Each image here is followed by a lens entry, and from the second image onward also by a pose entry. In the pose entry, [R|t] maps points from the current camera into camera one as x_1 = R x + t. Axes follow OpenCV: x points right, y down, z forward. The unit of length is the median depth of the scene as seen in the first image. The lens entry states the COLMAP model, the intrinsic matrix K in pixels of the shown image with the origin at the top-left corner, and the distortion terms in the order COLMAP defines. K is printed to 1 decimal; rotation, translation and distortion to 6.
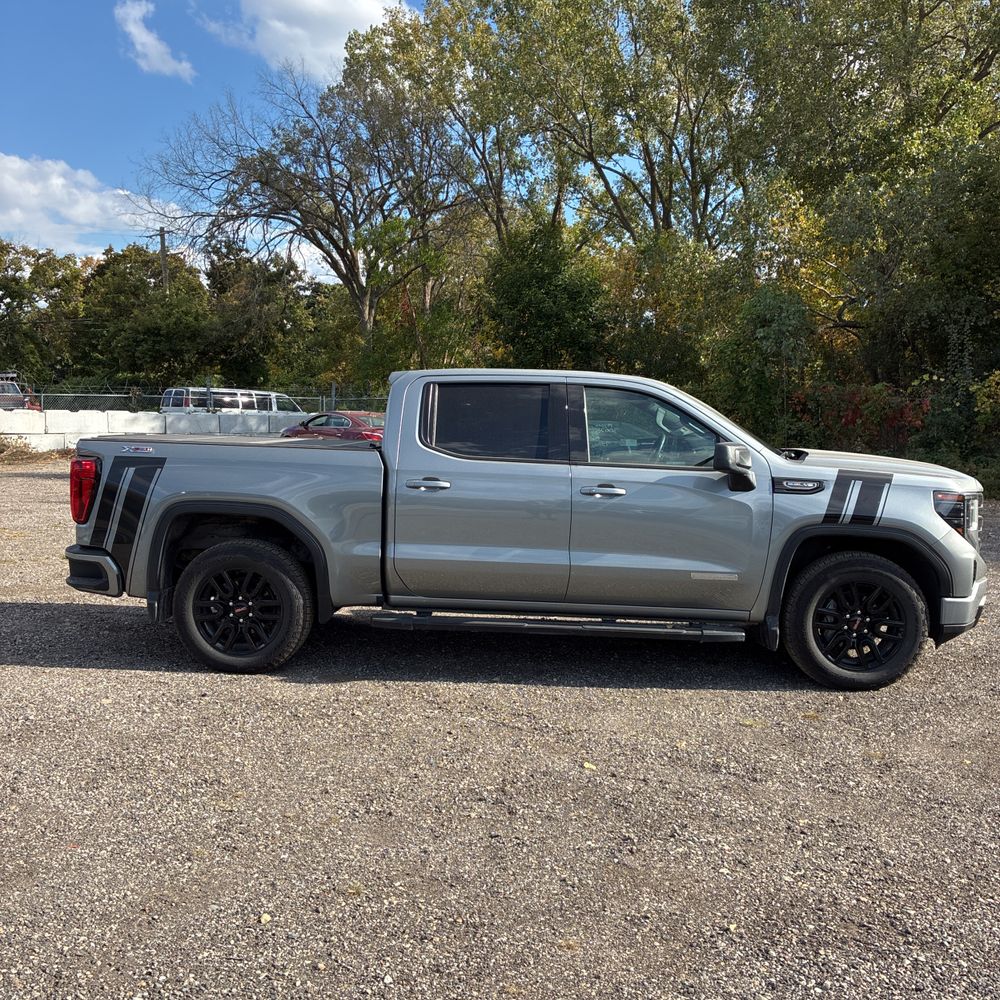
lens RADIAL K [[1016.7, 0, 500.0], [0, 1016.7, 500.0], [0, 0, 1]] dist [0.059386, -0.103720]
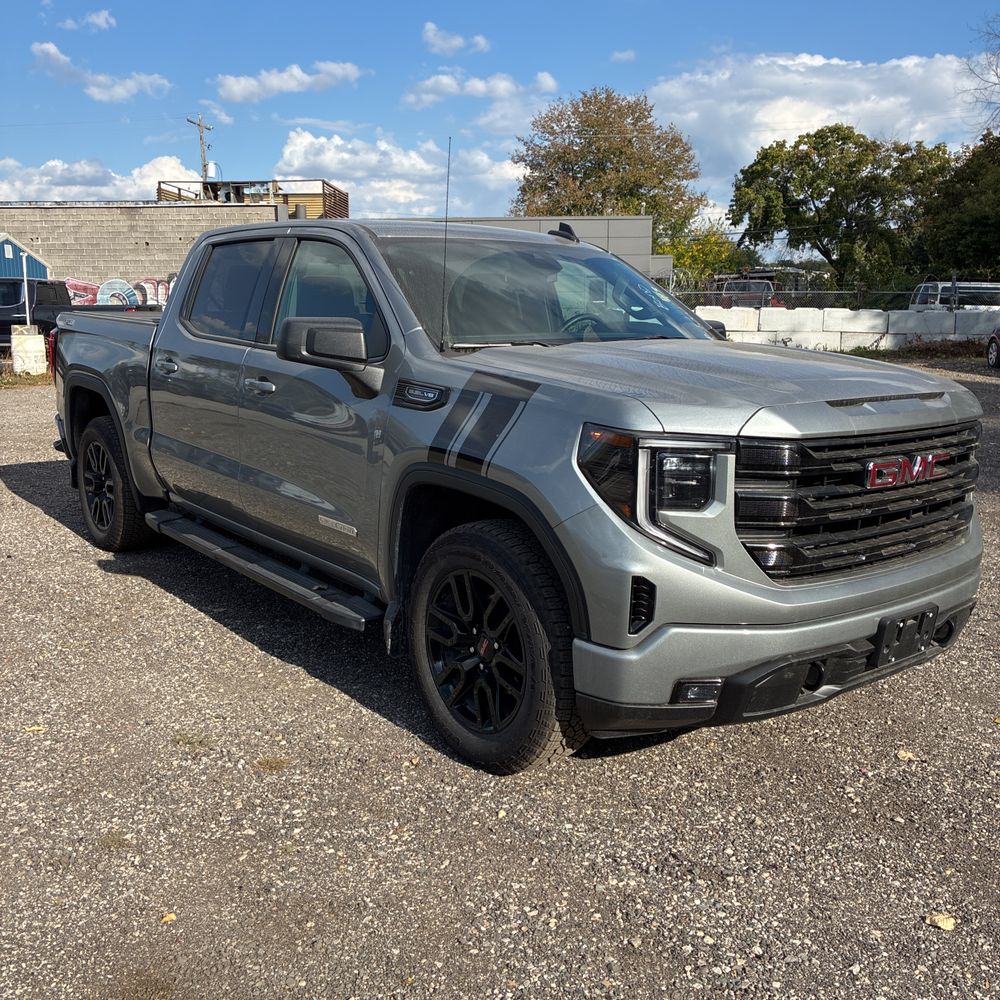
lens RADIAL K [[1021.4, 0, 497.5], [0, 1021.4, 498.5], [0, 0, 1]] dist [0.020942, 0.002649]
pose [[0.660106, 0.136606, -0.738647, 0.136228], [-0.068876, 0.990190, 0.121573, -0.005195], [0.748008, -0.029376, 0.663039, 0.114874]]
